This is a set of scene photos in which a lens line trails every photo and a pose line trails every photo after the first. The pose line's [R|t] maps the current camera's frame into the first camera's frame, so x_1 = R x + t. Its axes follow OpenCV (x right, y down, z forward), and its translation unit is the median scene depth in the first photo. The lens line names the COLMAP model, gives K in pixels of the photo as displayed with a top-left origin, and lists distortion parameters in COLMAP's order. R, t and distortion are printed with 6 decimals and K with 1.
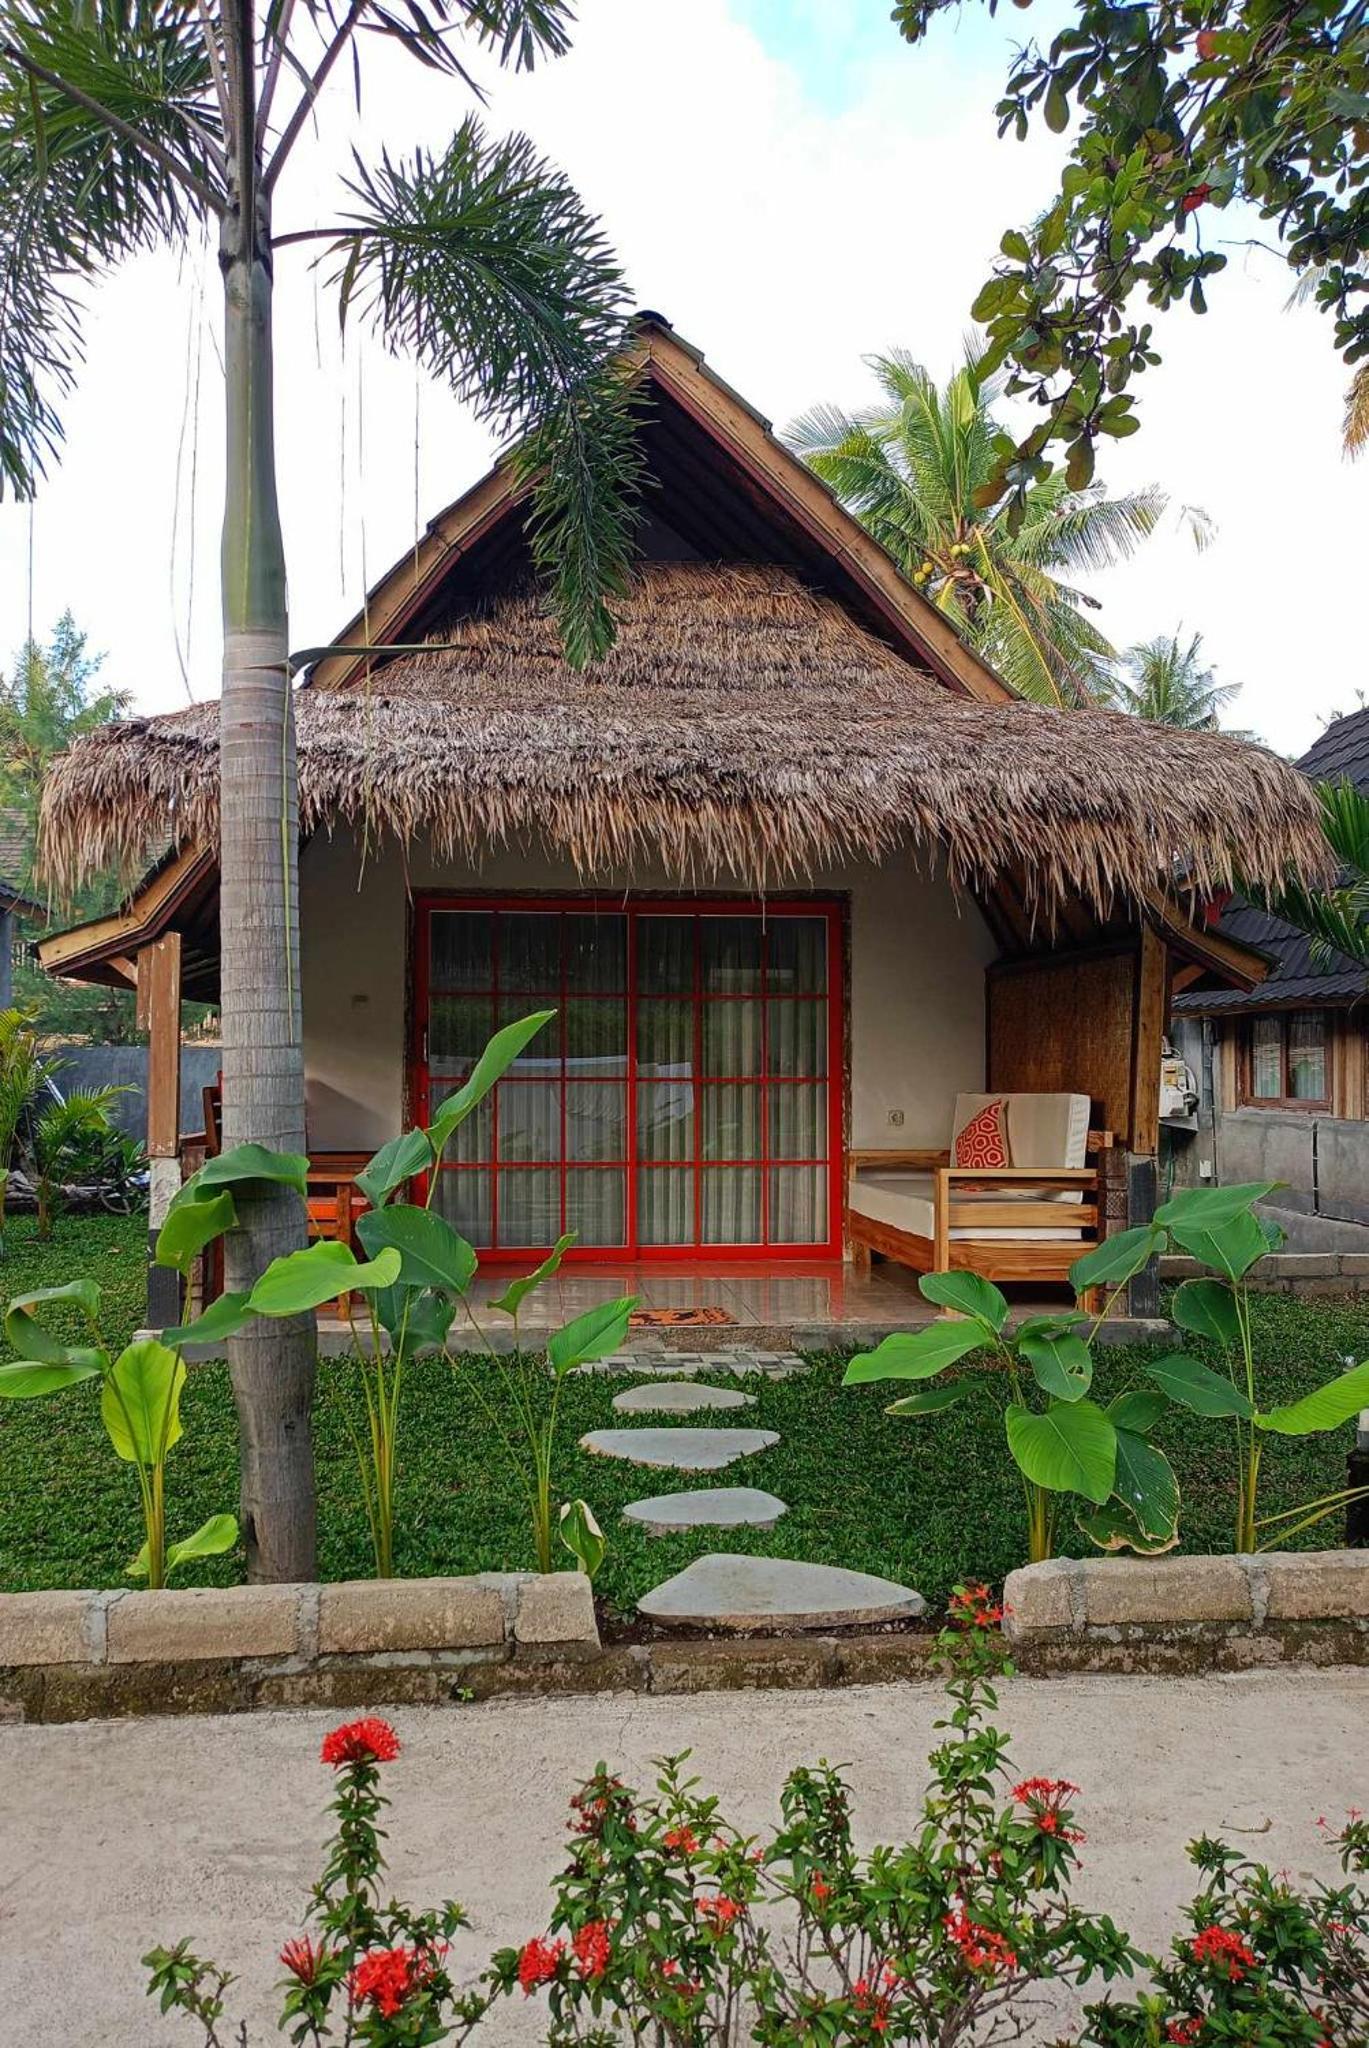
lens RADIAL K [[1599.6, 0, 680.6], [0, 1599.6, 1019.4], [0, 0, 1]] dist [0.027563, 0.001863]
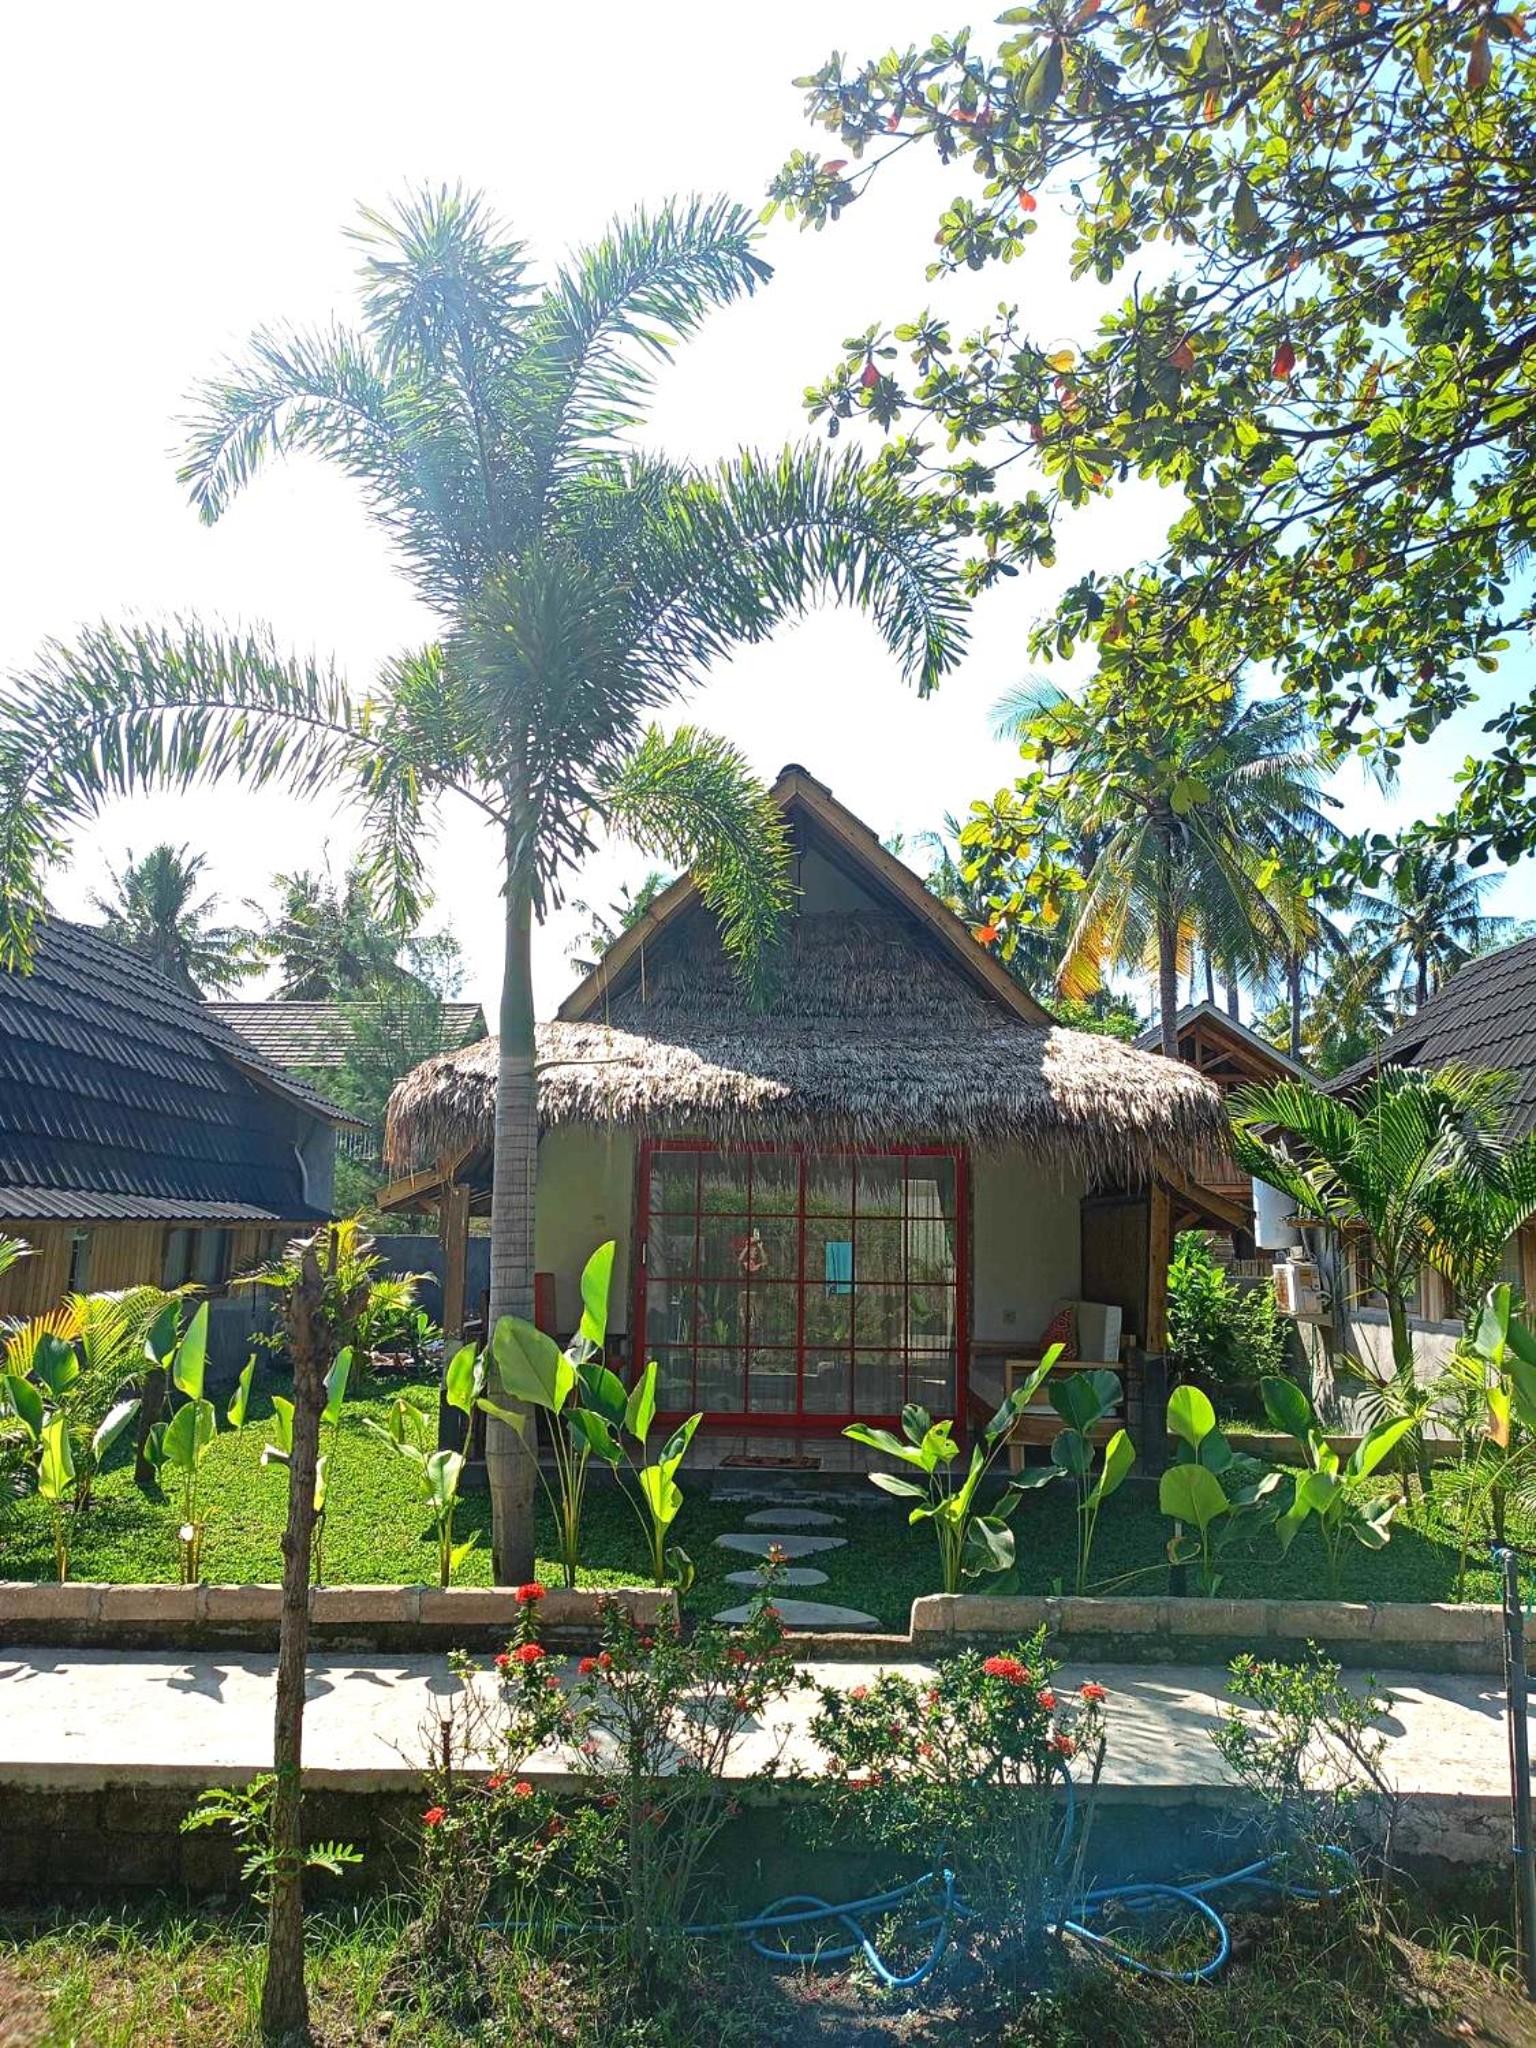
lens RADIAL K [[1534.1, 0, 757.6], [0, 1534.1, 1027.6], [0, 0, 1]] dist [0.048002, -0.048122]
pose [[0.993129, 0.005527, -0.116894, 0.111118], [-0.018094, 0.994124, -0.106729, -0.047284], [0.115617, 0.108111, 0.987393, -0.369945]]
